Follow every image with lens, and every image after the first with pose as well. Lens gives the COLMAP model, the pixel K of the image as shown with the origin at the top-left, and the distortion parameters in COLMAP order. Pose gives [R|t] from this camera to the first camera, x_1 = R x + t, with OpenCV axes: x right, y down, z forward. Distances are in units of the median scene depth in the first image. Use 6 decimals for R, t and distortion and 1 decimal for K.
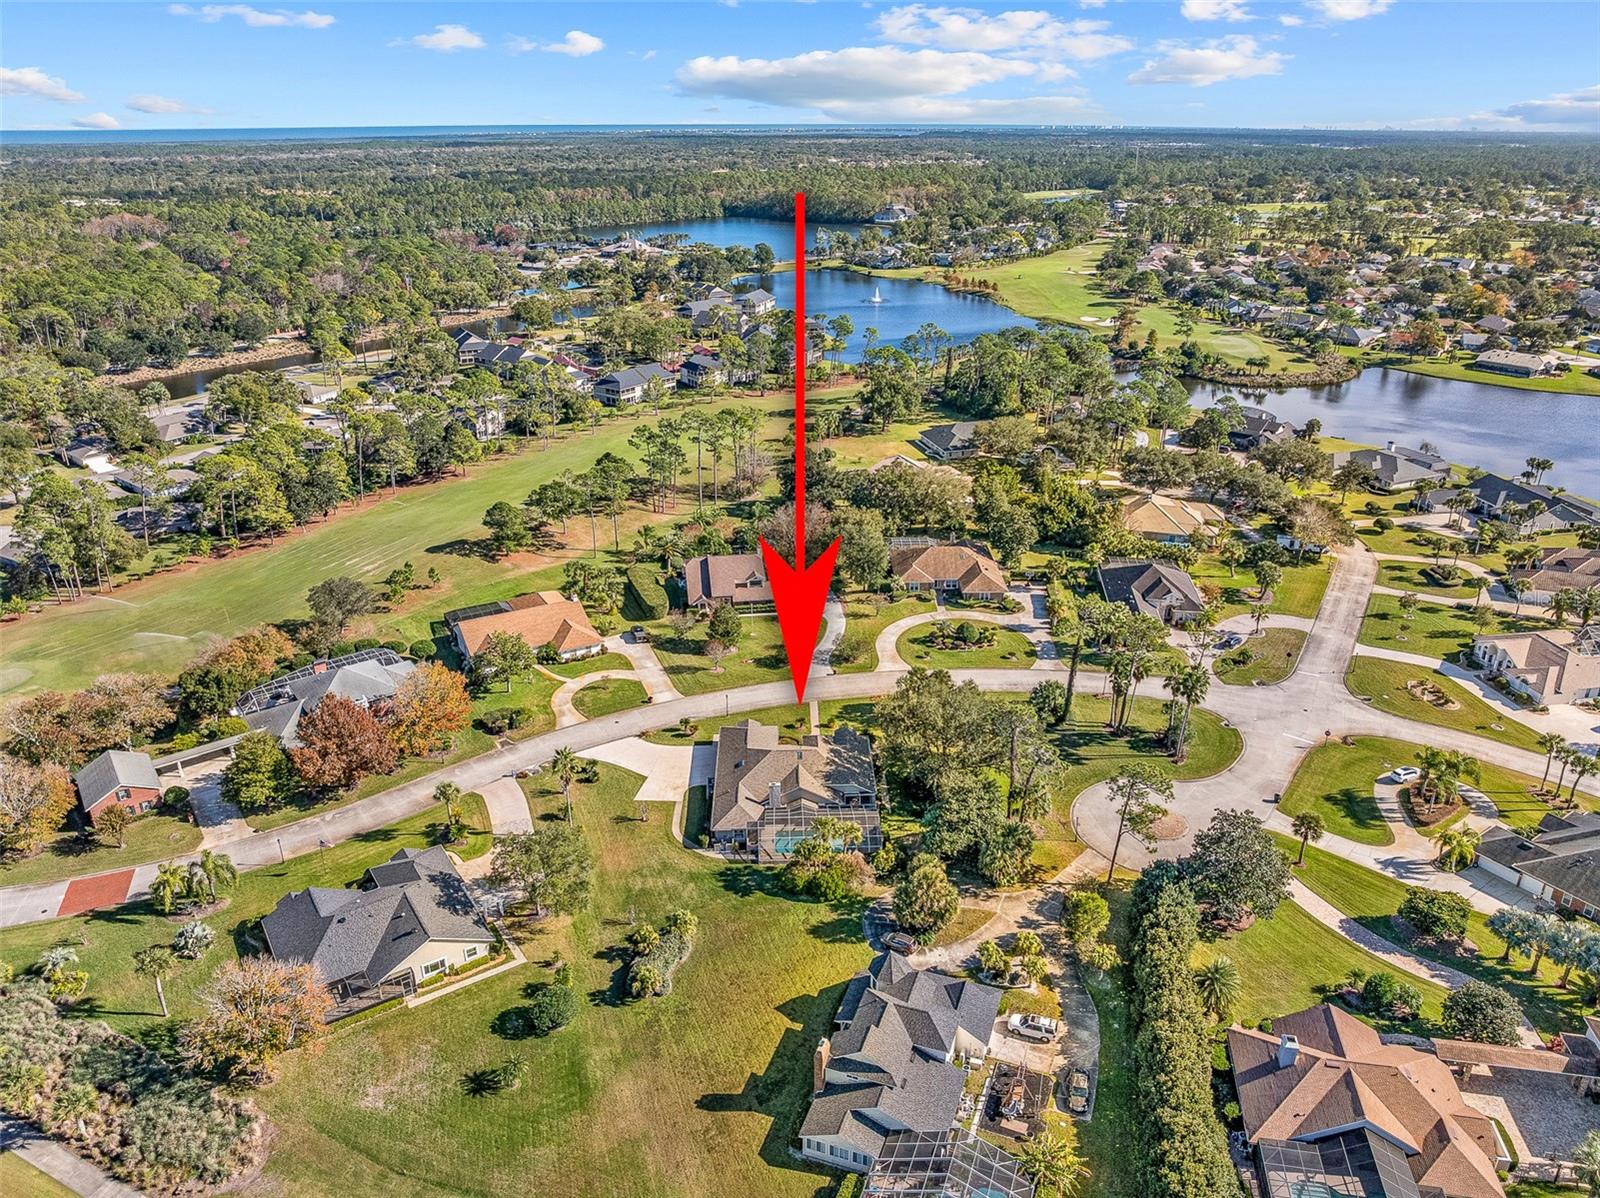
lens RADIAL K [[1114.0, 0, 800.0], [0, 1114.0, 599.0], [0, 0, 1]] dist [-0.035491, -0.002226]
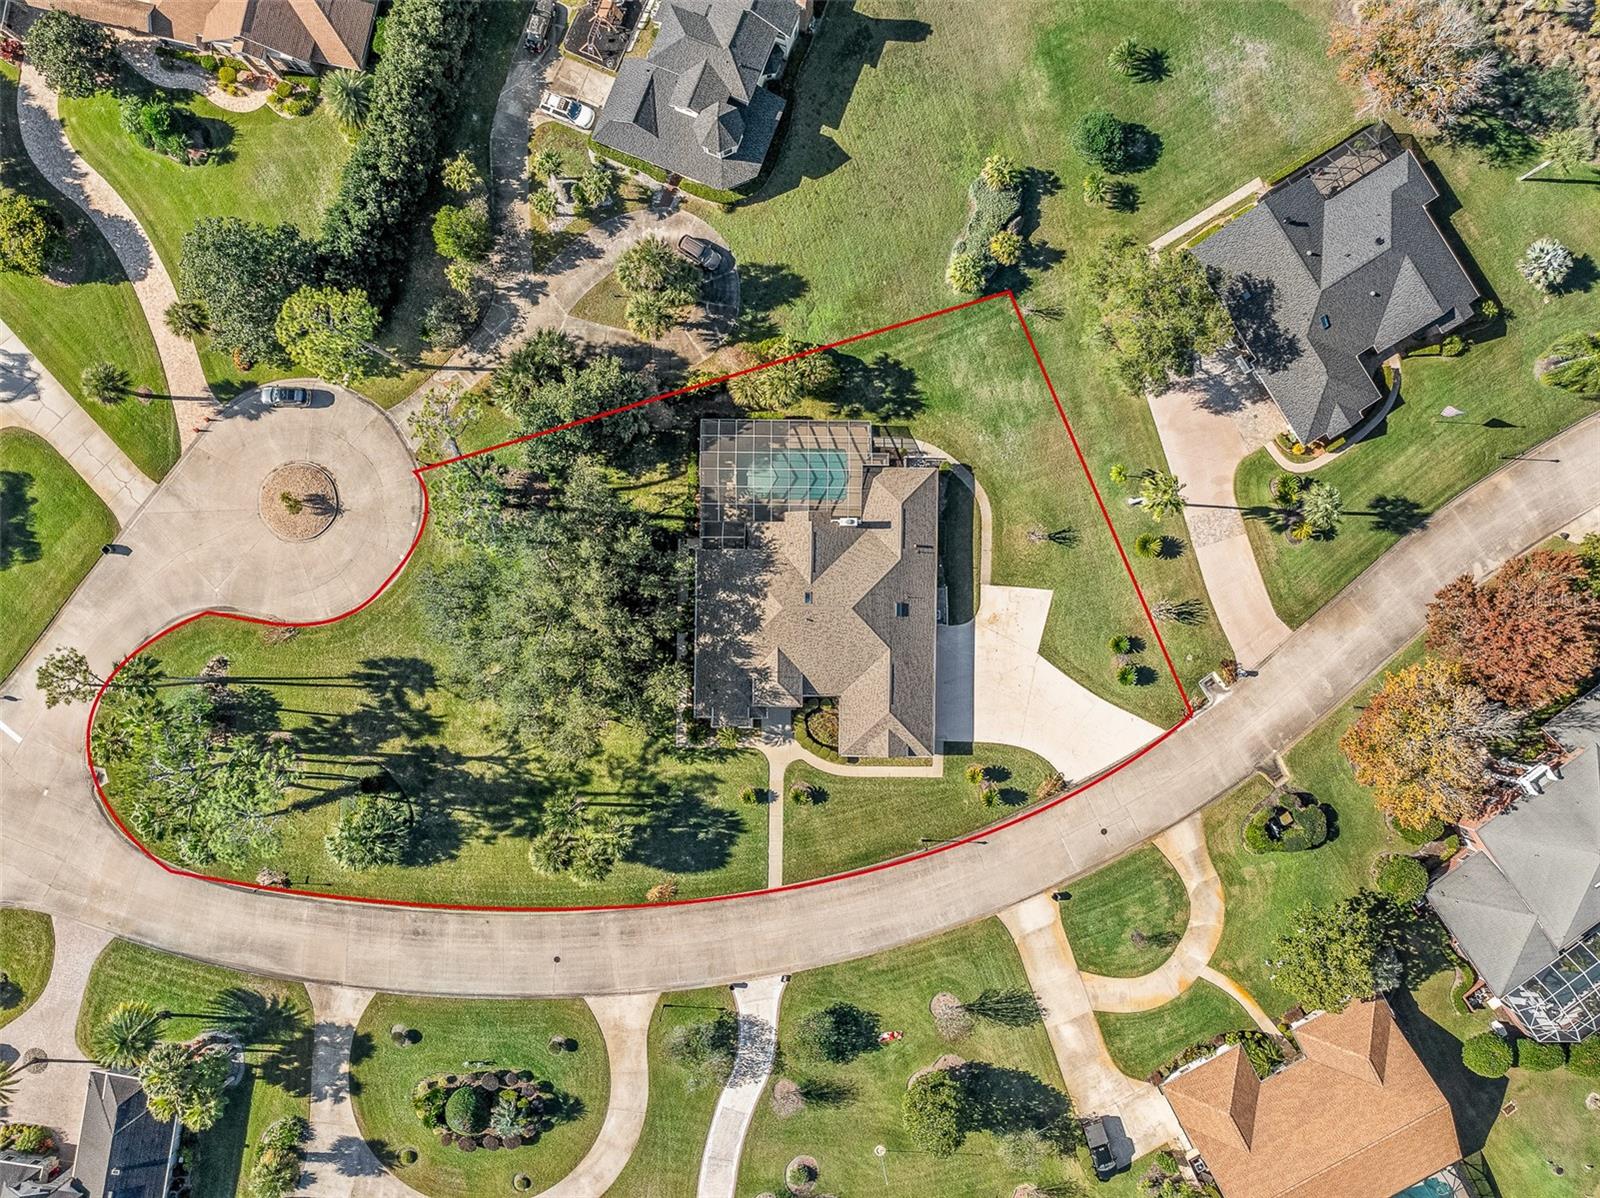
lens RADIAL K [[1112.6, 0, 816.7], [0, 1112.6, 596.5], [0, 0, 1]] dist [-0.034712, 0.005078]
pose [[-0.999448, -0.030473, -0.013197, 0.004764], [-0.000029, -0.396603, 0.917990, -0.522923], [-0.033207, 0.917484, 0.396383, 0.869098]]
